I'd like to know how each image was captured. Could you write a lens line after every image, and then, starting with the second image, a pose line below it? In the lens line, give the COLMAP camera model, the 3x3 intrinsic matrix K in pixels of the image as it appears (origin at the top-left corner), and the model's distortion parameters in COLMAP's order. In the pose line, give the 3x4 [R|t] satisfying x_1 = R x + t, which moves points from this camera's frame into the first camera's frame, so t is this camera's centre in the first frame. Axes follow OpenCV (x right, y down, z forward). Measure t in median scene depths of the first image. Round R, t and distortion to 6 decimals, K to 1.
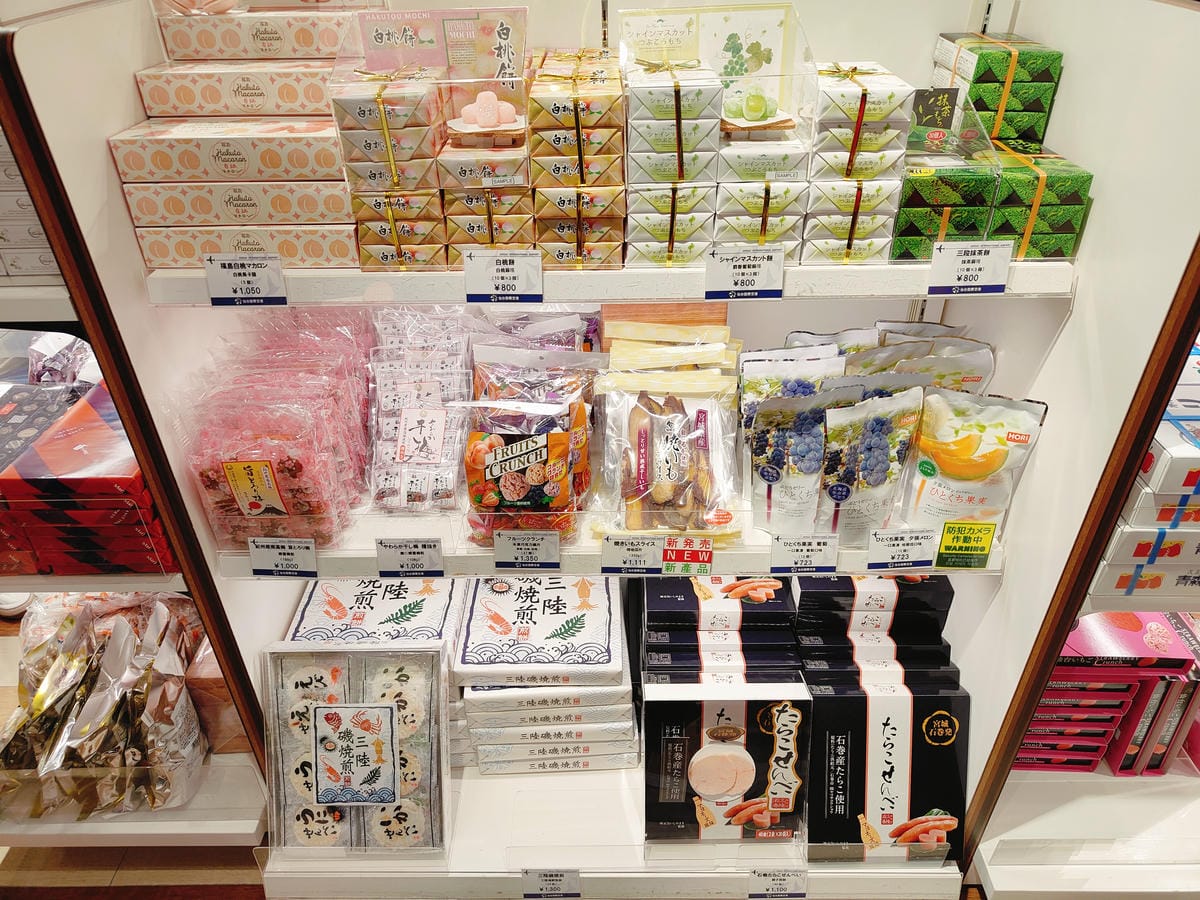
lens RADIAL K [[851.2, 0, 601.2], [0, 851.2, 451.0], [0, 0, 1]] dist [-0.003833, 0.003188]
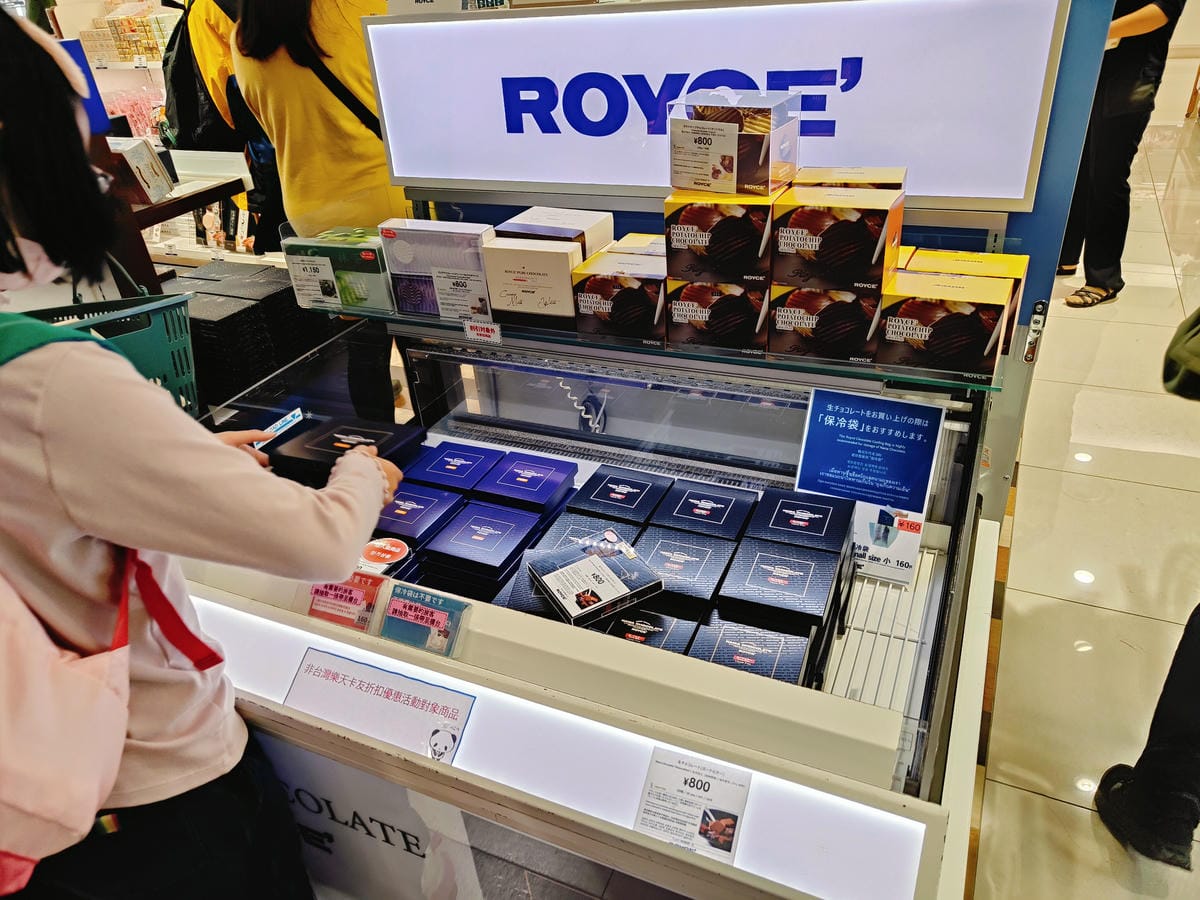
lens RADIAL K [[851.2, 0, 601.6], [0, 851.2, 450.2], [0, 0, 1]] dist [-0.003833, 0.003188]
pose [[0.910367, 0.169941, -0.377296, 3.048289], [-0.184448, 0.982839, -0.002361, 1.007304], [0.370420, 0.071741, 0.926090, -1.531471]]
